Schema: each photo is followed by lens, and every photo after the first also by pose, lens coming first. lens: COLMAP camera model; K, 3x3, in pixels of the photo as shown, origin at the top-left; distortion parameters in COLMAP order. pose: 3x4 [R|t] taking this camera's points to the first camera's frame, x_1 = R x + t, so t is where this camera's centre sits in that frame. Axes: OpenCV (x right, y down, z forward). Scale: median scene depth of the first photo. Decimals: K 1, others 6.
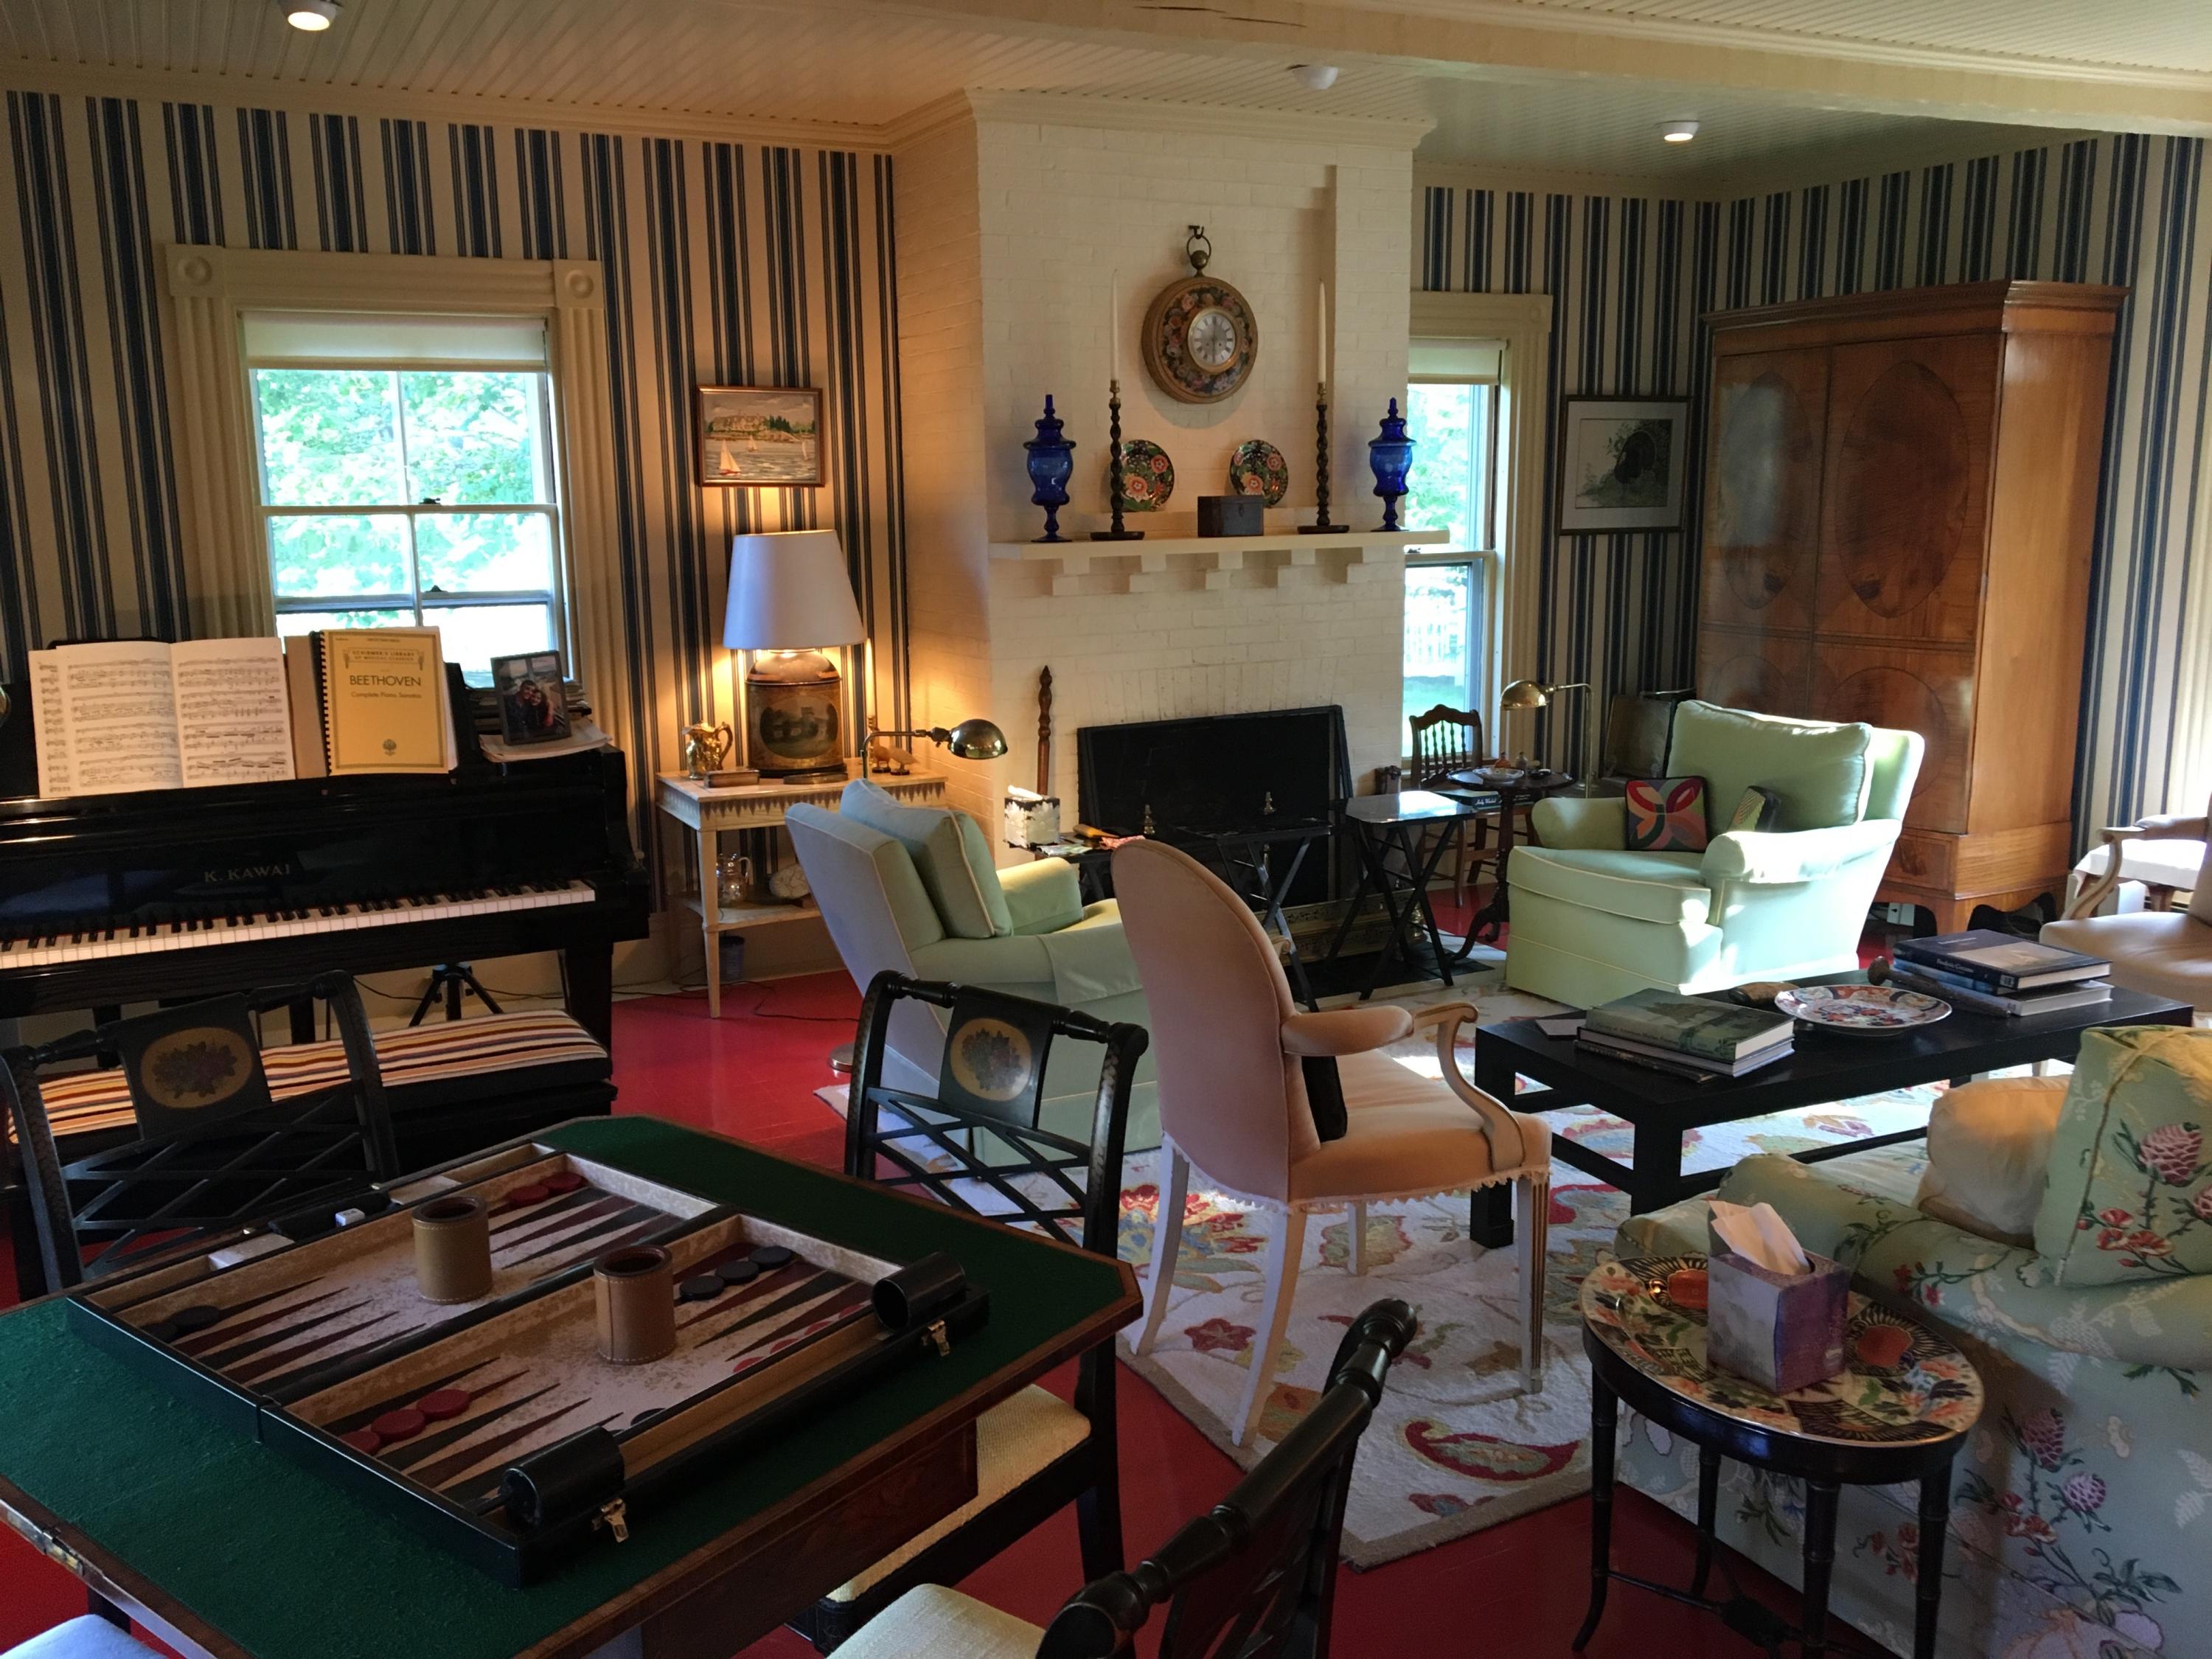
lens RADIAL K [[1857.9, 0, 1110.8], [0, 1857.9, 829.2], [0, 0, 1]] dist [0.012199, -0.050161]
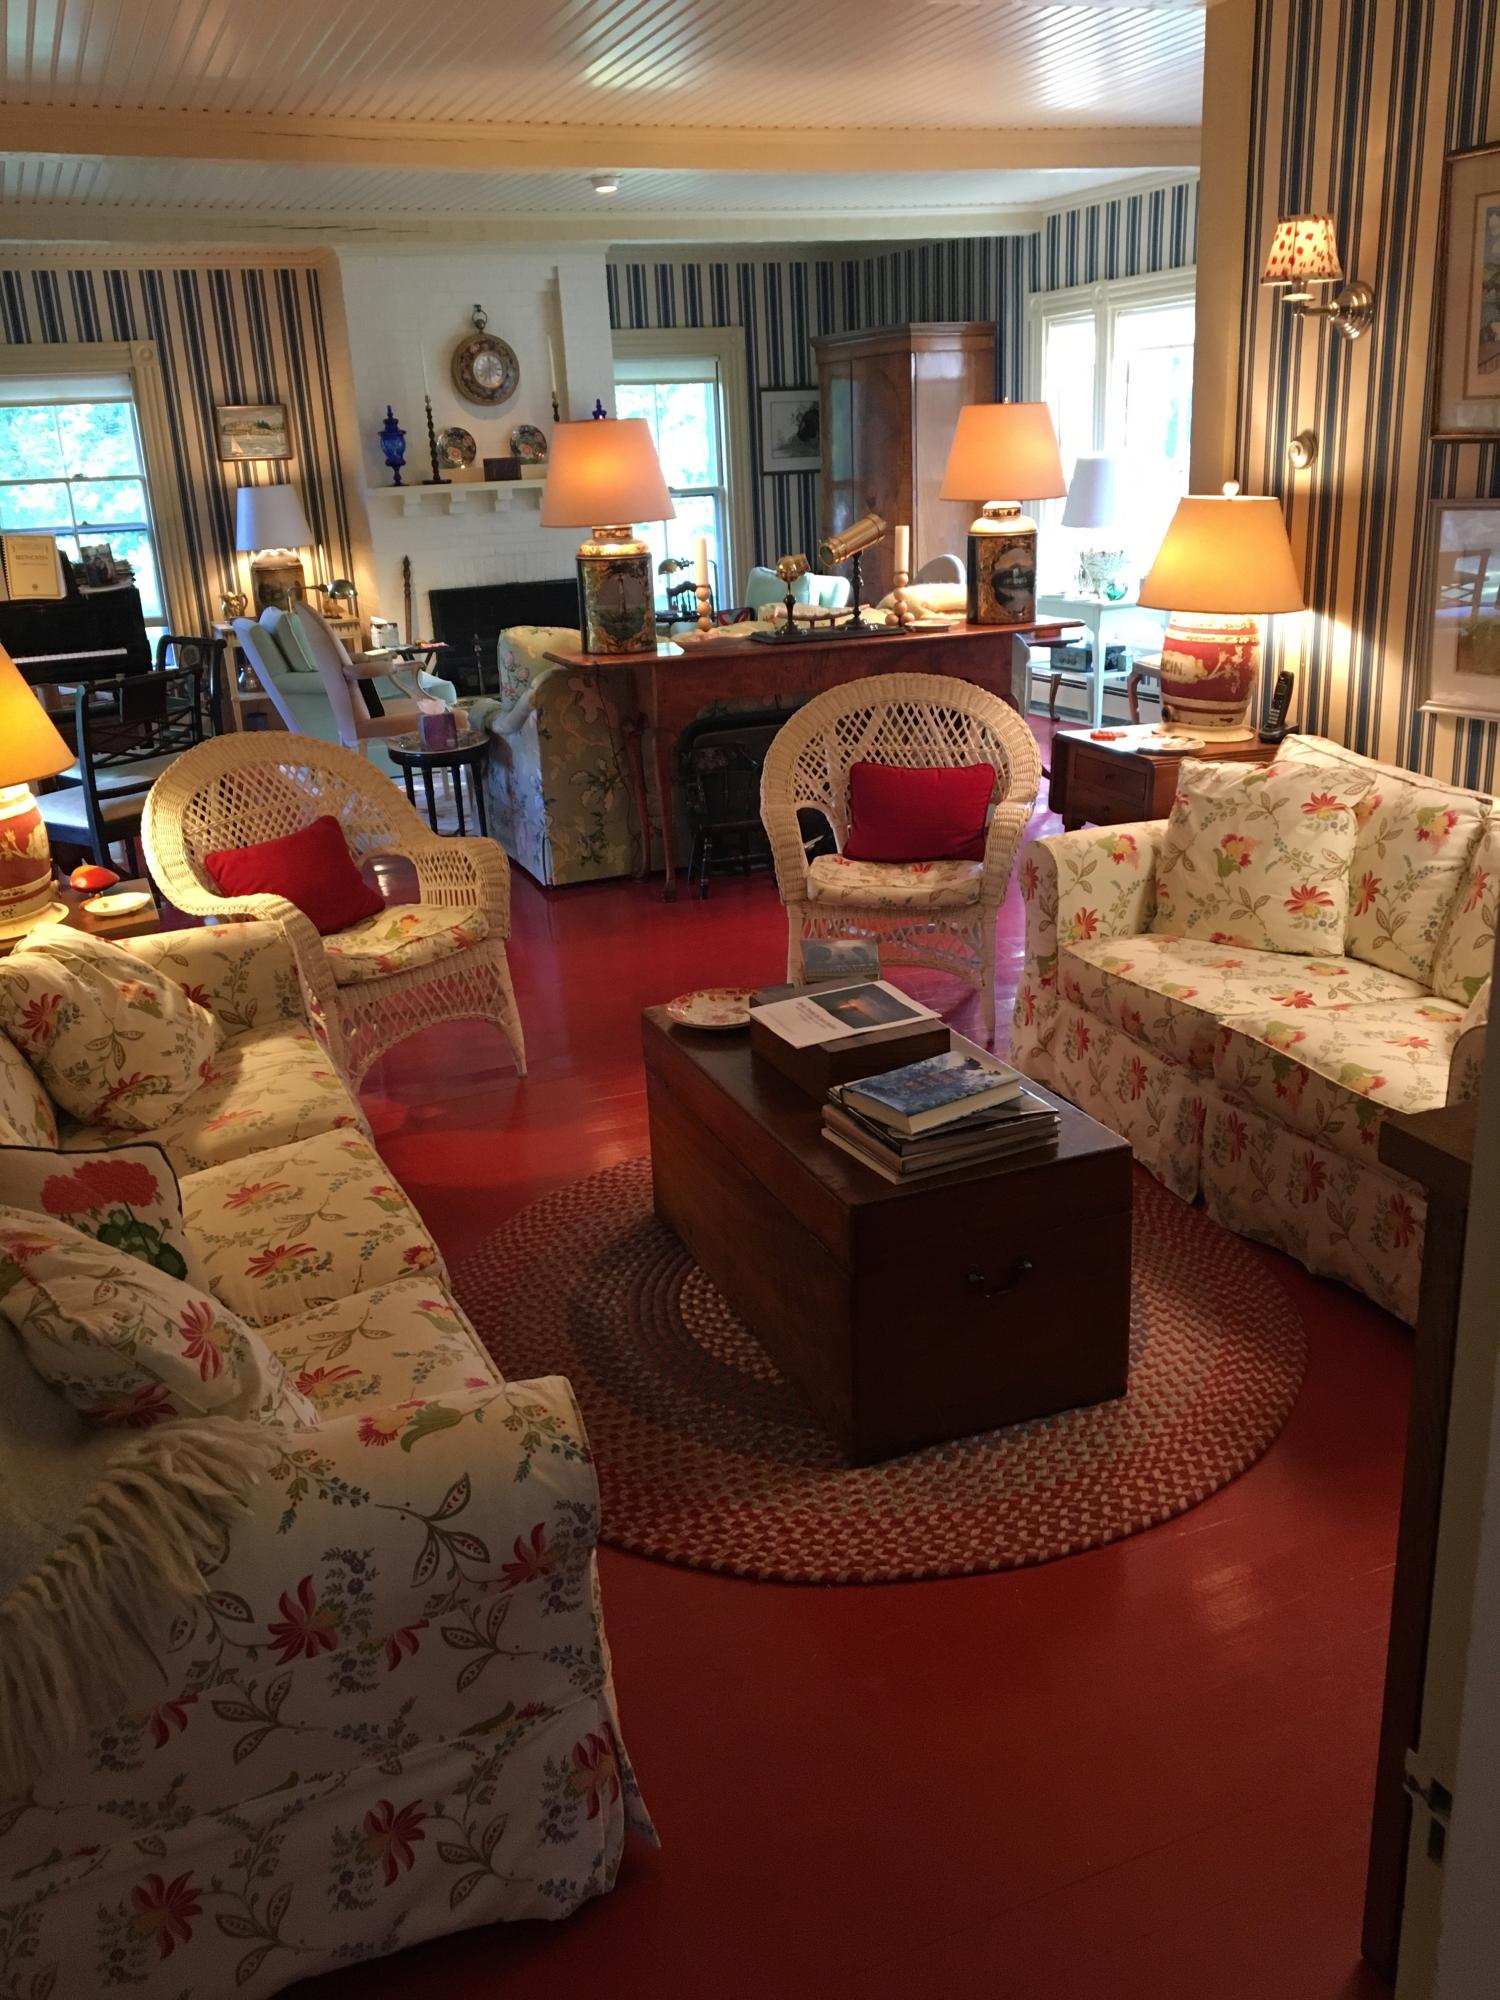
lens RADIAL K [[1679.8, 0, 748.6], [0, 1679.8, 1001.3], [0, 0, 1]] dist [0.012199, -0.050161]
pose [[0.997448, -0.008660, -0.070870, 0.419005], [0.018150, 0.990764, 0.134381, 0.132943], [0.069052, -0.135324, 0.988392, -0.693480]]
